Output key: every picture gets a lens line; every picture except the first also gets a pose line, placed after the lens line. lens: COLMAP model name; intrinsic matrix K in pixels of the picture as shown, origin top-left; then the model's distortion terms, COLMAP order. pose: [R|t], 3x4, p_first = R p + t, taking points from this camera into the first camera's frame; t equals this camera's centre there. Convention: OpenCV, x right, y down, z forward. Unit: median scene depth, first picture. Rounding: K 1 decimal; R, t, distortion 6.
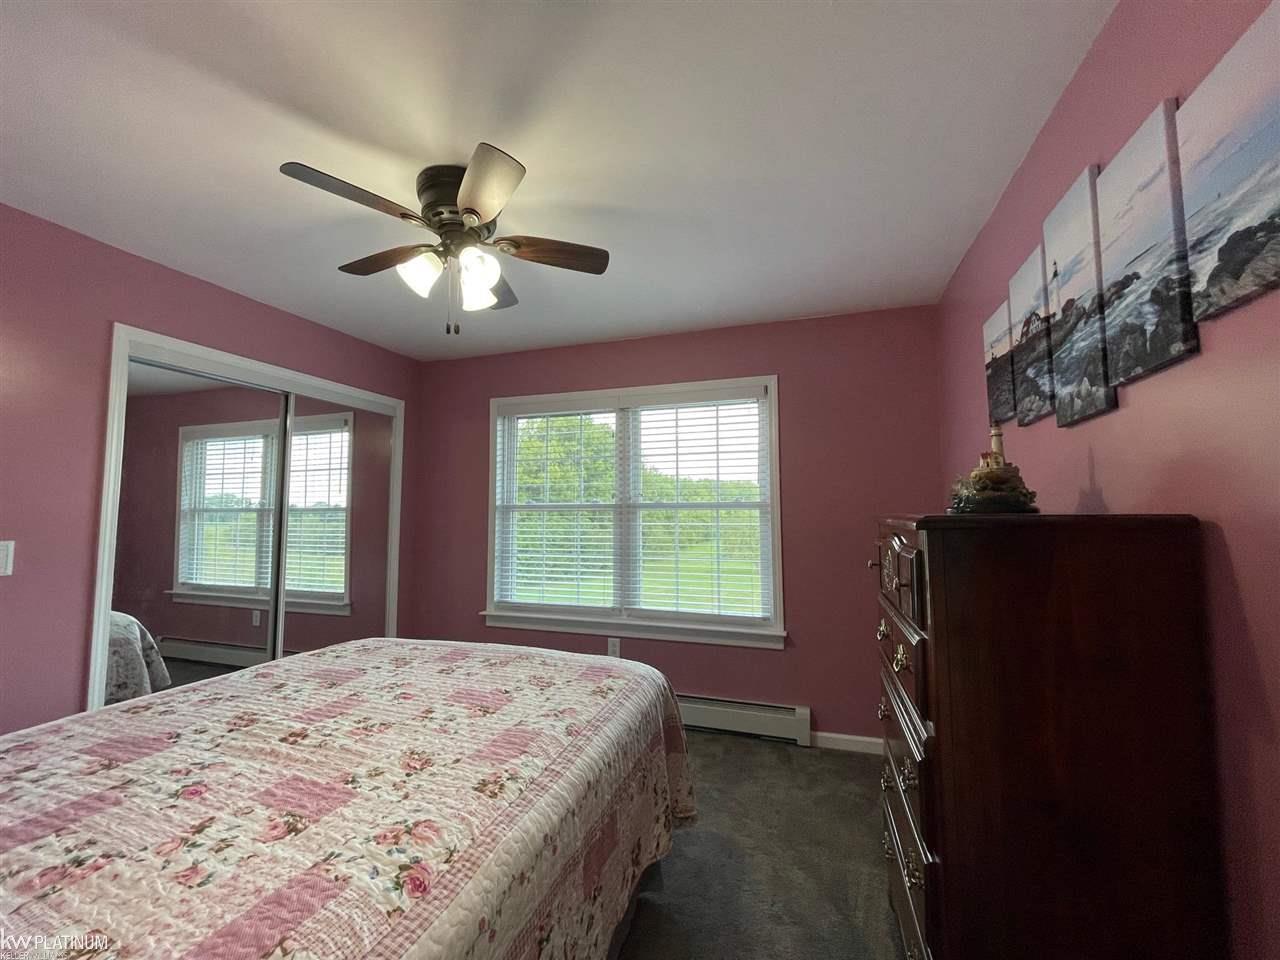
lens RADIAL K [[514.5, 0, 642.9], [0, 514.5, 483.0], [0, 0, 1]] dist [-0.003442, 0.000075]
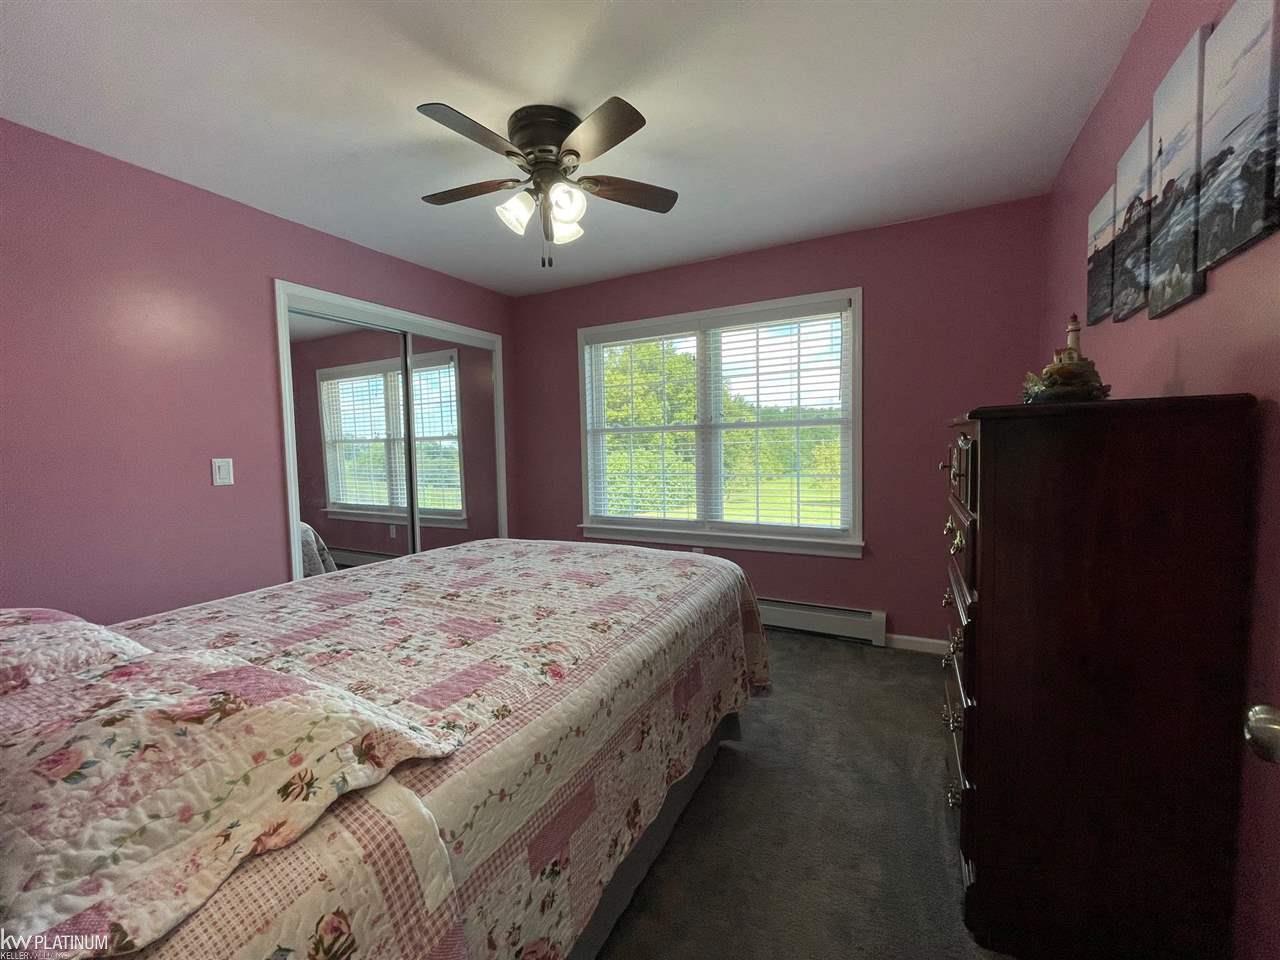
lens RADIAL K [[514.5, 0, 642.0], [0, 514.5, 475.3], [0, 0, 1]] dist [-0.003442, 0.000075]
pose [[0.986231, -0.008956, -0.165133, 0.015288], [0.028592, 0.992729, 0.116924, 0.039713], [0.162885, -0.120035, 0.979316, -0.133241]]
